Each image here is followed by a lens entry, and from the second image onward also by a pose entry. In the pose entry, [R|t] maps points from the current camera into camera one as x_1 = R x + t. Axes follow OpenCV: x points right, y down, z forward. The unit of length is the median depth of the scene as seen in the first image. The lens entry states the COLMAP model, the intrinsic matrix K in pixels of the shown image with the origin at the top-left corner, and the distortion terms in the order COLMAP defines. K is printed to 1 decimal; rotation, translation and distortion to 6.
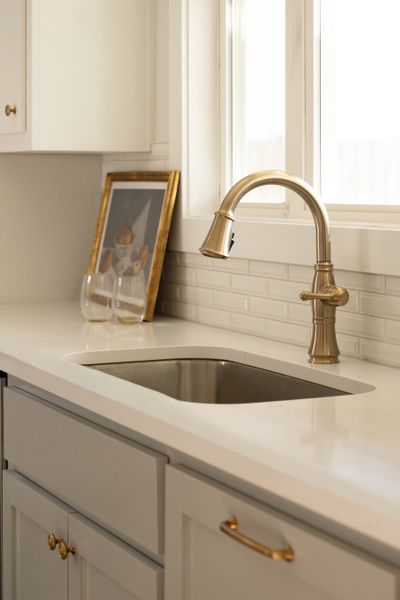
lens RADIAL K [[1320.2, 0, 200.9], [0, 1320.2, 301.6], [0, 0, 1]] dist [-0.065692, 0.000000]
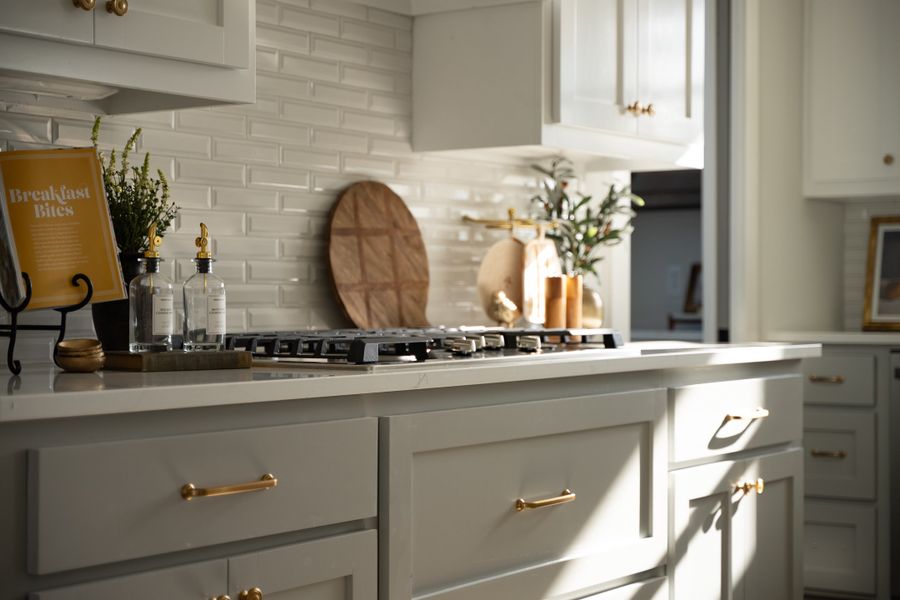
lens RADIAL K [[1642.1, 0, 450.8], [0, 1642.1, 301.5], [0, 0, 1]] dist [0.027766, 0.000000]
pose [[0.872653, -0.002006, 0.488336, -1.483644], [0.046586, 0.995773, -0.079160, 0.100762], [-0.486113, 0.091829, 0.869058, -0.114675]]
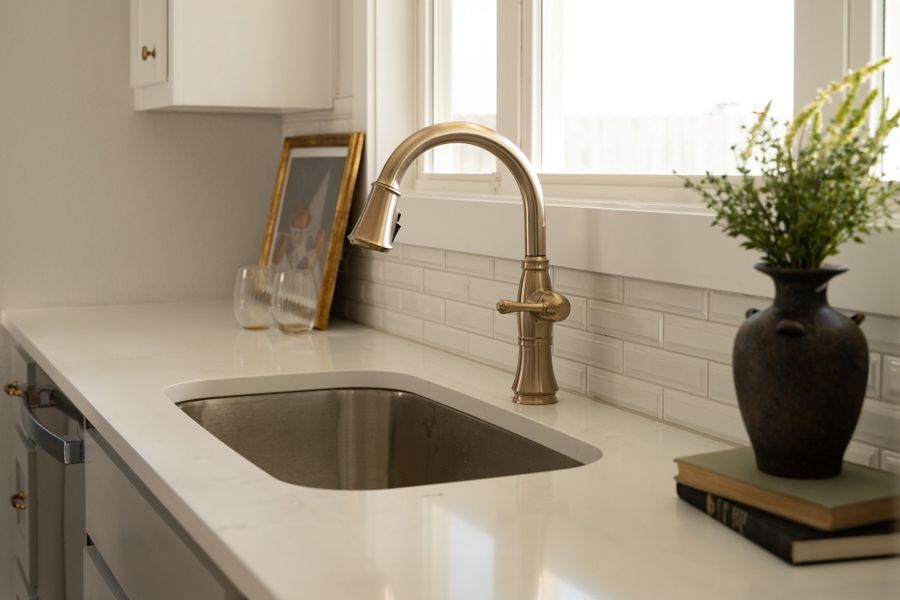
lens RADIAL K [[1310.2, 0, 447.4], [0, 1310.2, 292.6], [0, 0, 1]] dist [-0.022522, 0.000000]
pose [[0.999835, 0.007058, -0.016731, 0.053452], [-0.006934, 0.999948, 0.007436, -0.014564], [0.016782, -0.007319, 0.999832, 0.286693]]
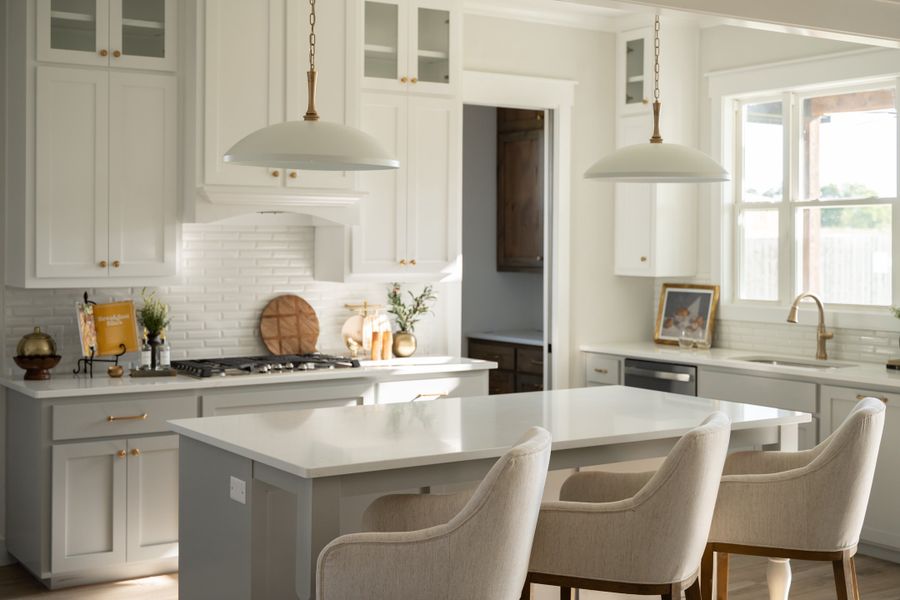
lens RADIAL K [[1240.3, 0, 446.1], [0, 1240.3, 262.9], [0, 0, 1]] dist [0.003828, 0.000000]
pose [[0.989846, 0.002668, 0.142120, -0.979576], [0.008220, 0.997076, -0.075968, 0.032106], [-0.141908, 0.076365, 0.986930, -1.372650]]
